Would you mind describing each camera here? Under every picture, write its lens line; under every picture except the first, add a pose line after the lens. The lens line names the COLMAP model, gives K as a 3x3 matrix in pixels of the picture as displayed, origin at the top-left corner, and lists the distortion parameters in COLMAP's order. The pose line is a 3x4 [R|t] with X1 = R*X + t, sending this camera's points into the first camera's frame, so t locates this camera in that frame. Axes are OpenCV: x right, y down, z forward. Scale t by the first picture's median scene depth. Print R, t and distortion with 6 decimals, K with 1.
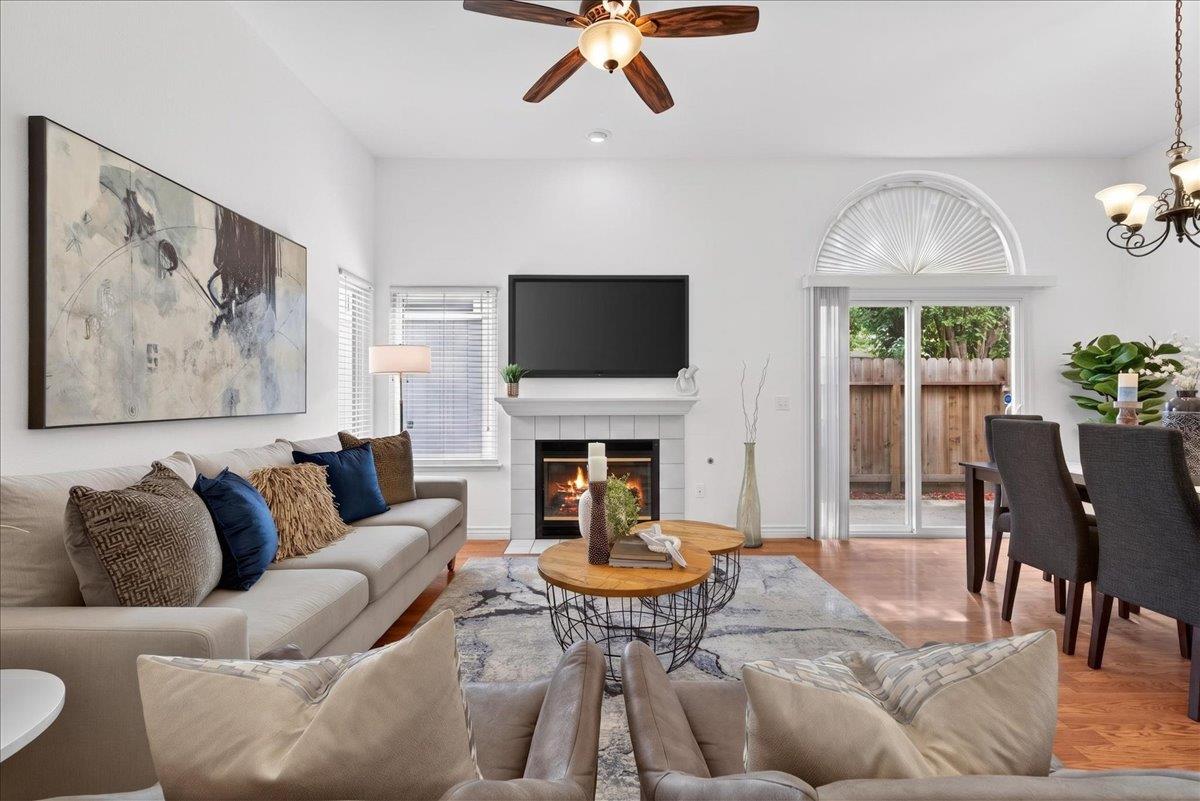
lens RADIAL K [[522.1, 0, 600.0], [0, 522.1, 400.5], [0, 0, 1]] dist [-0.001563, -0.000545]
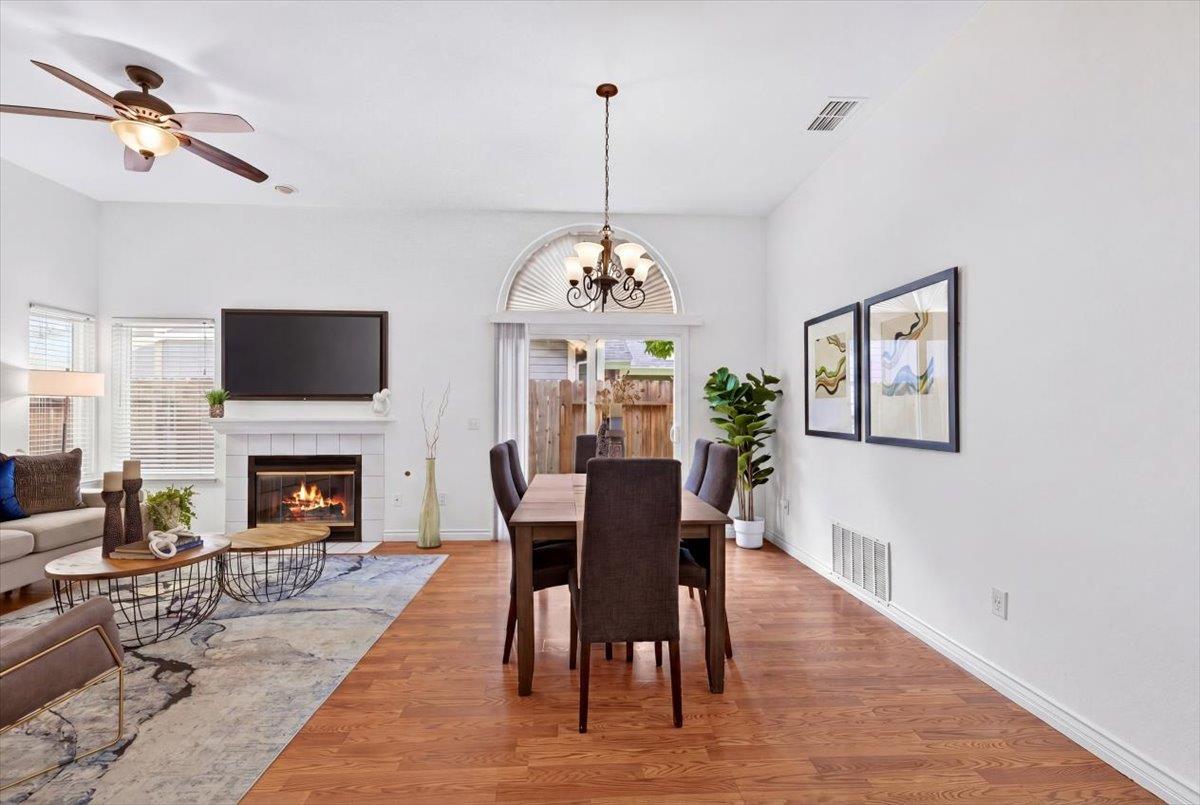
lens RADIAL K [[524.9, 0, 604.8], [0, 524.9, 409.1], [0, 0, 1]] dist [0.003312, -0.000233]
pose [[0.998438, 0.003422, 0.055773, 0.727944], [-0.002980, 0.999963, -0.008012, -0.021714], [-0.055798, 0.007833, 0.998411, -0.216309]]
